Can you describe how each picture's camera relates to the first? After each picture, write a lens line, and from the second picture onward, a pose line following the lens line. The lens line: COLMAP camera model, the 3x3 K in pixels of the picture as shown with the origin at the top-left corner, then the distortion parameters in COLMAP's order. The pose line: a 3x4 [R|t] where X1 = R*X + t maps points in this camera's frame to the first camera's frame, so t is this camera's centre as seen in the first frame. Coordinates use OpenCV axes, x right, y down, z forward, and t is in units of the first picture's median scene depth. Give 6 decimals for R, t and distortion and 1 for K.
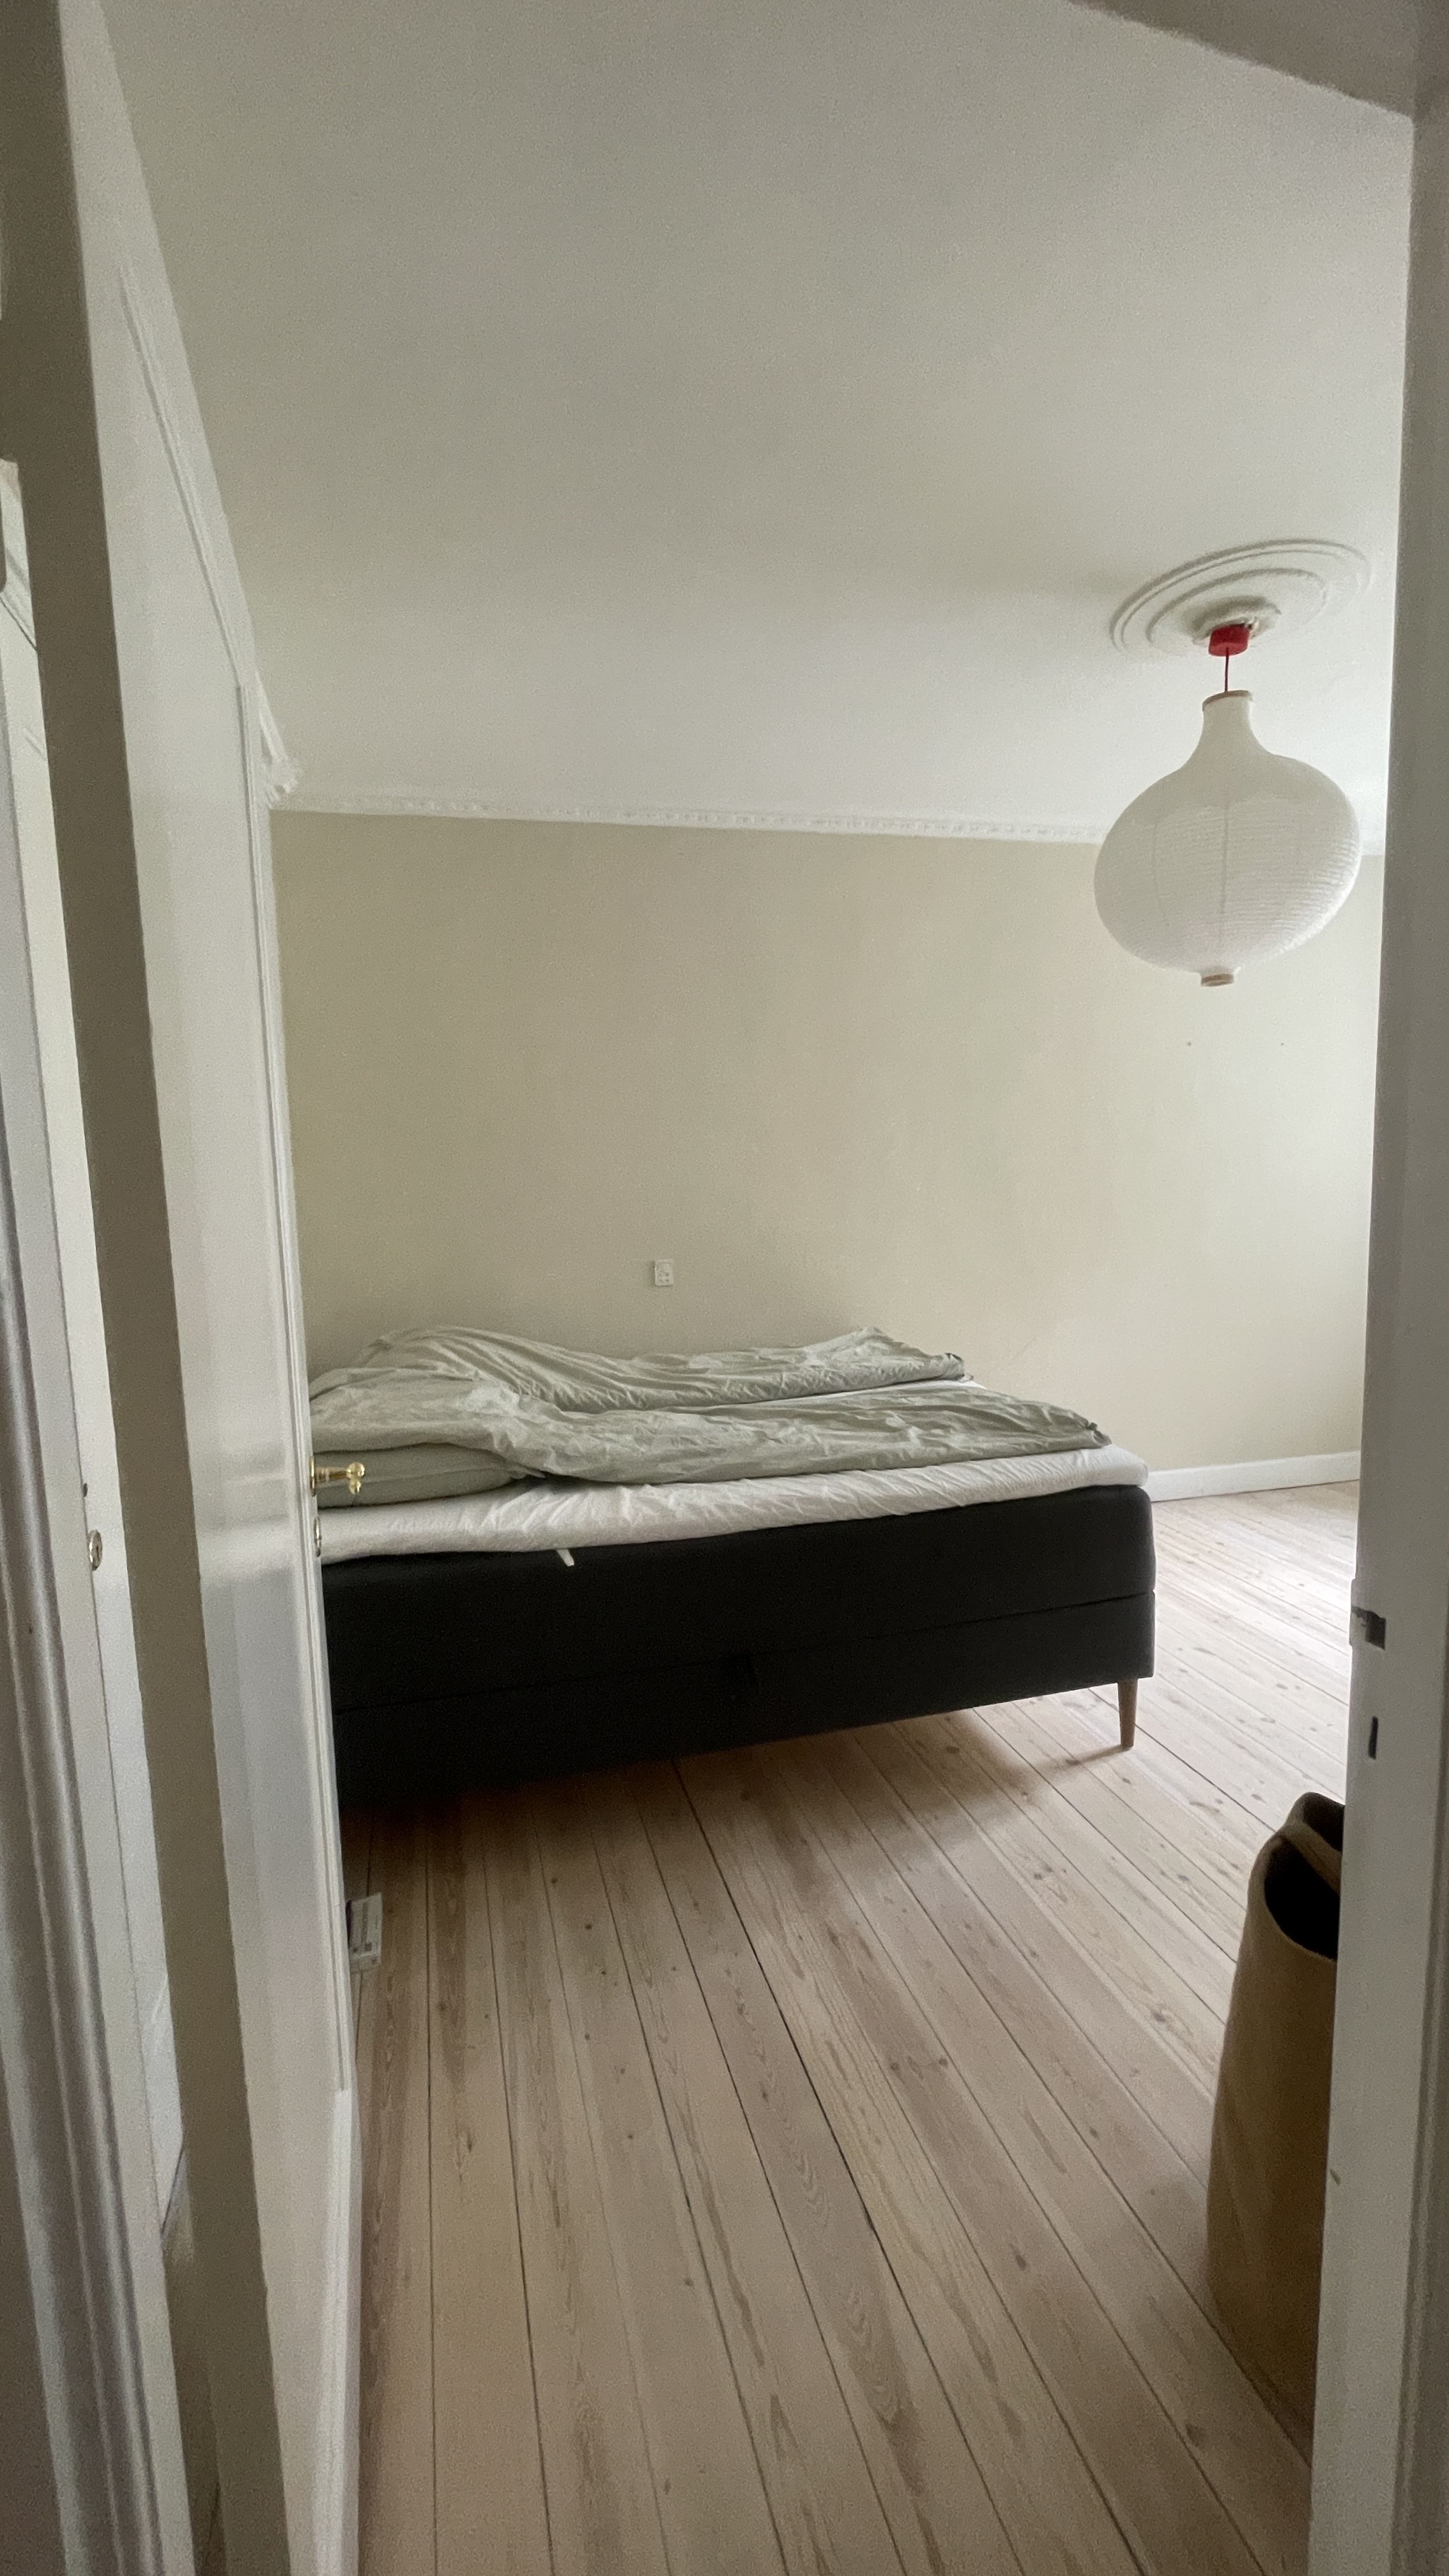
lens RADIAL K [[1037.0, 0, 727.7], [0, 1037.0, 1278.5], [0, 0, 1]] dist [-0.000418, -0.000884]
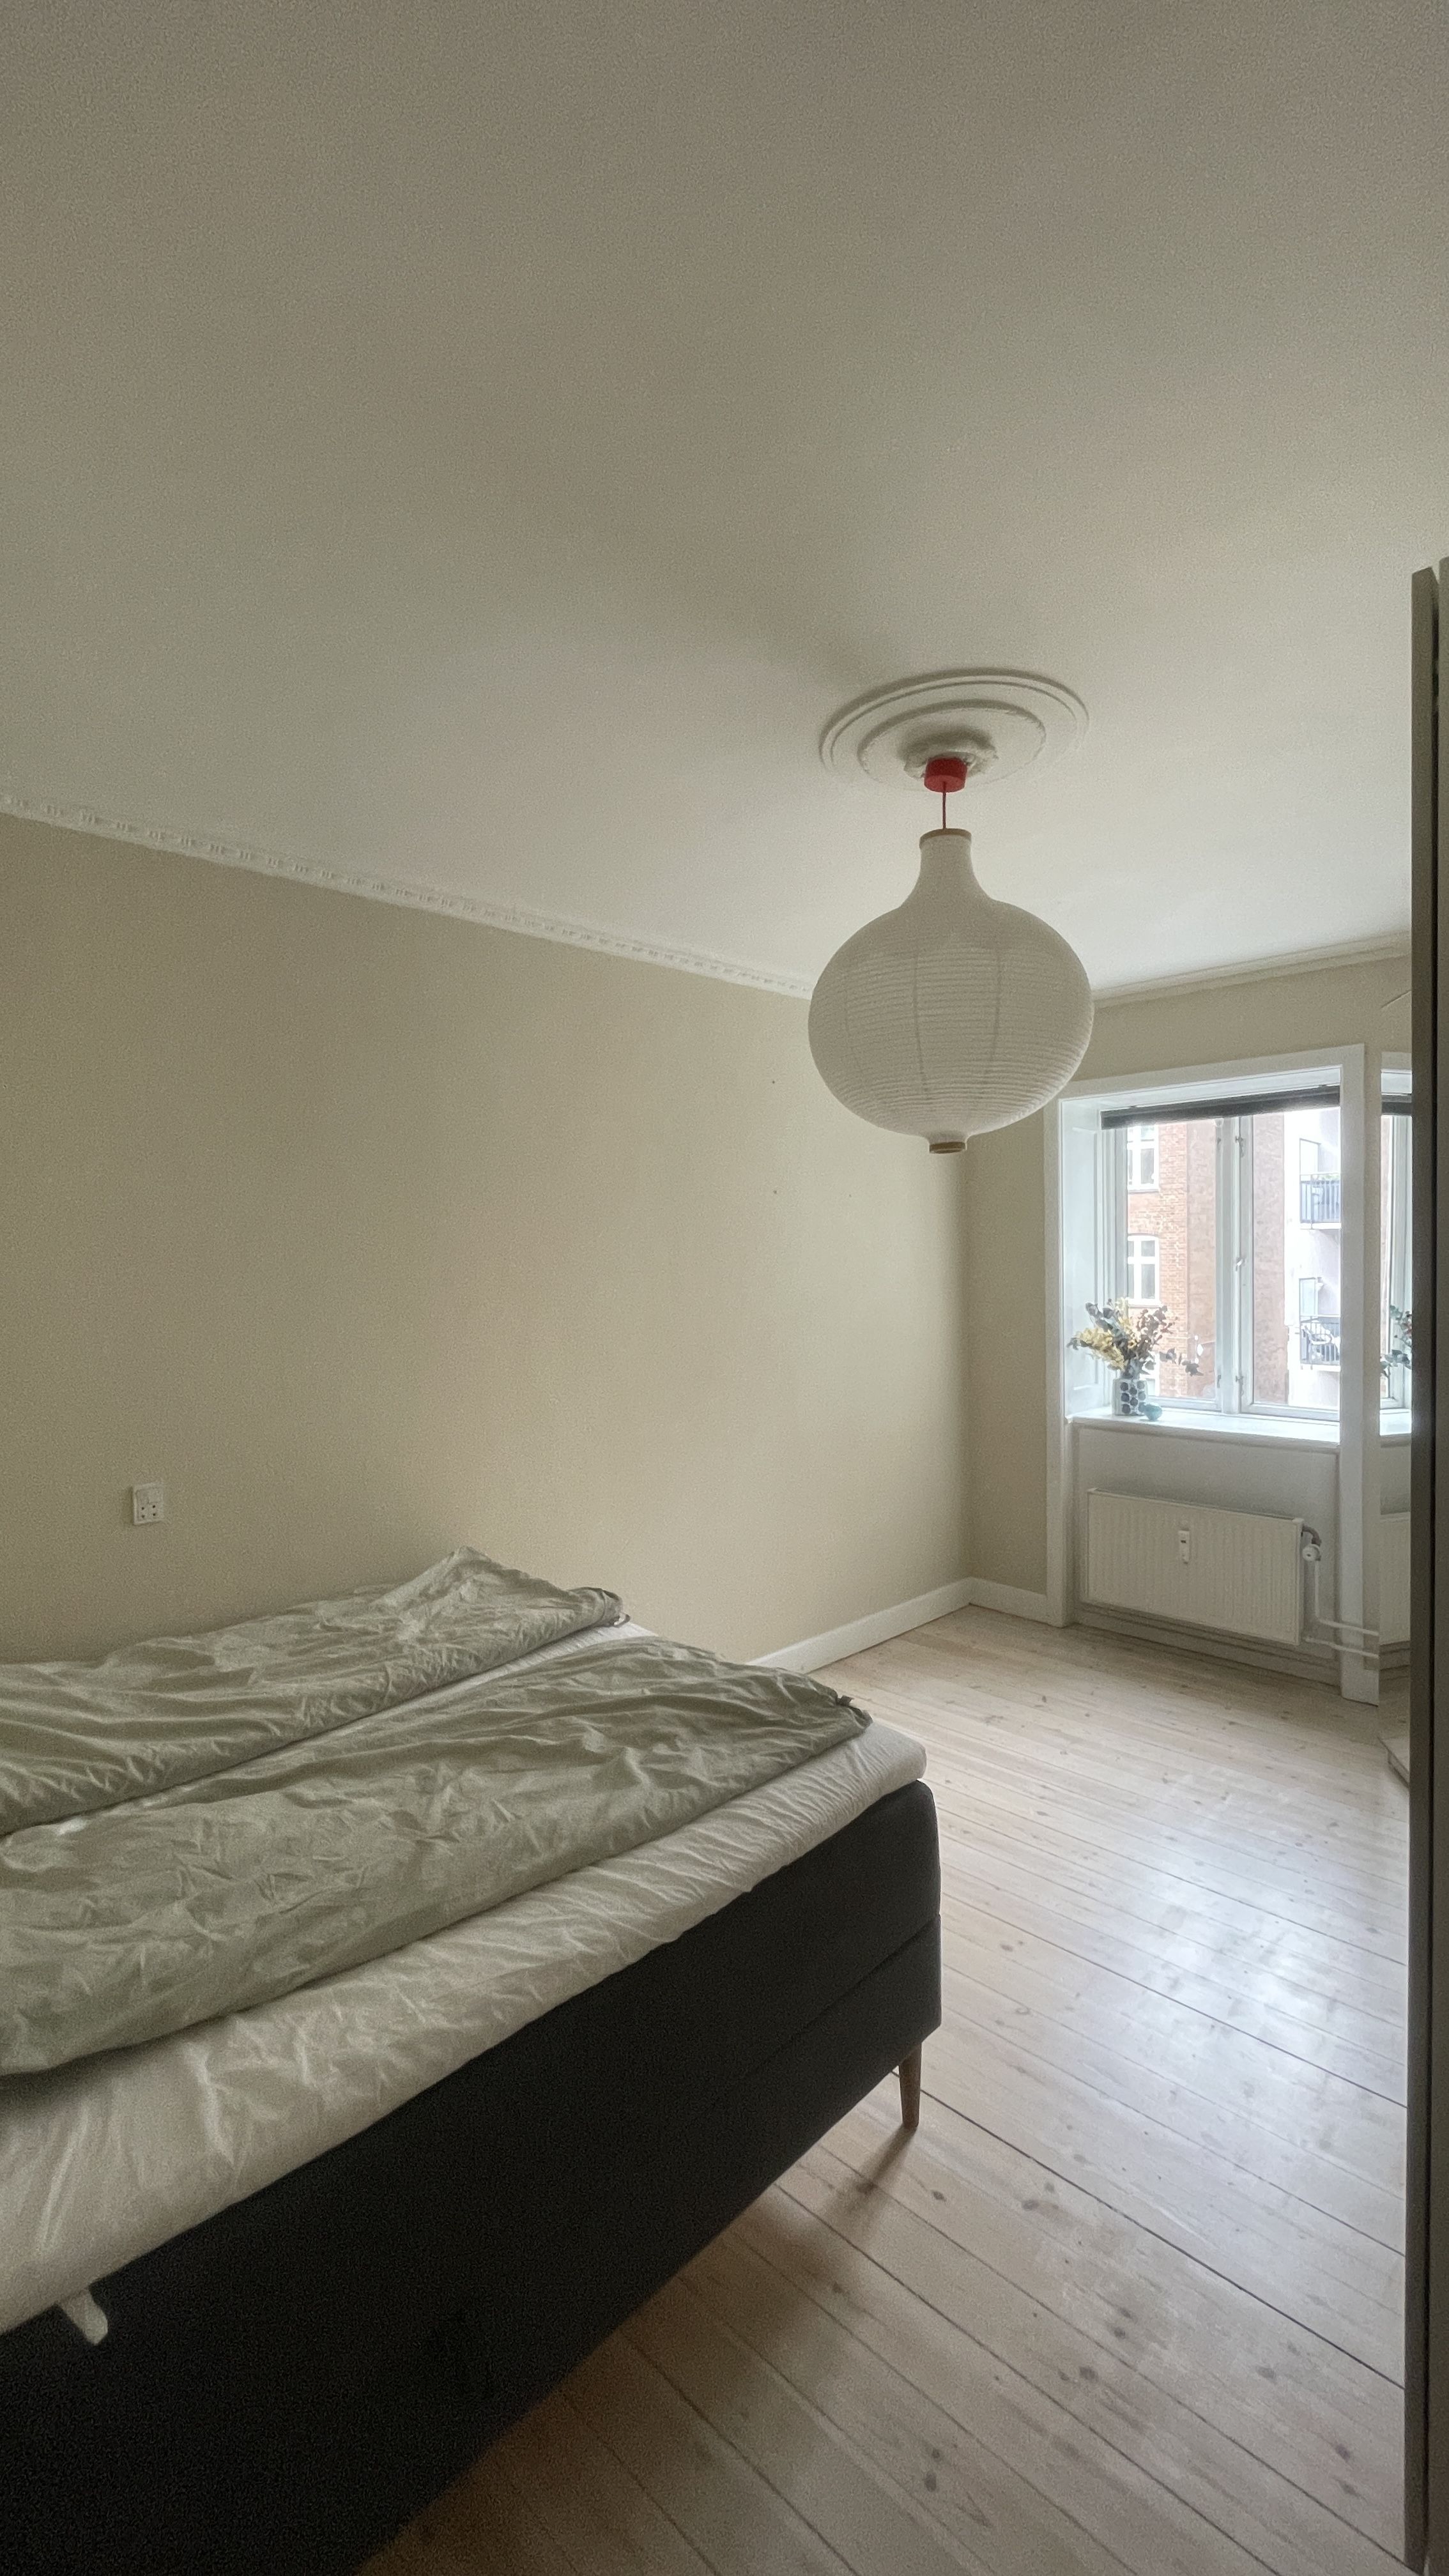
lens RADIAL K [[1037.0, 0, 727.7], [0, 1037.0, 1278.5], [0, 0, 1]] dist [-0.000418, -0.000884]
pose [[0.859570, 0.002207, 0.511014, -0.125513], [0.047201, 0.995373, -0.083695, -0.115143], [-0.508834, 0.096062, 0.855488, 0.361096]]
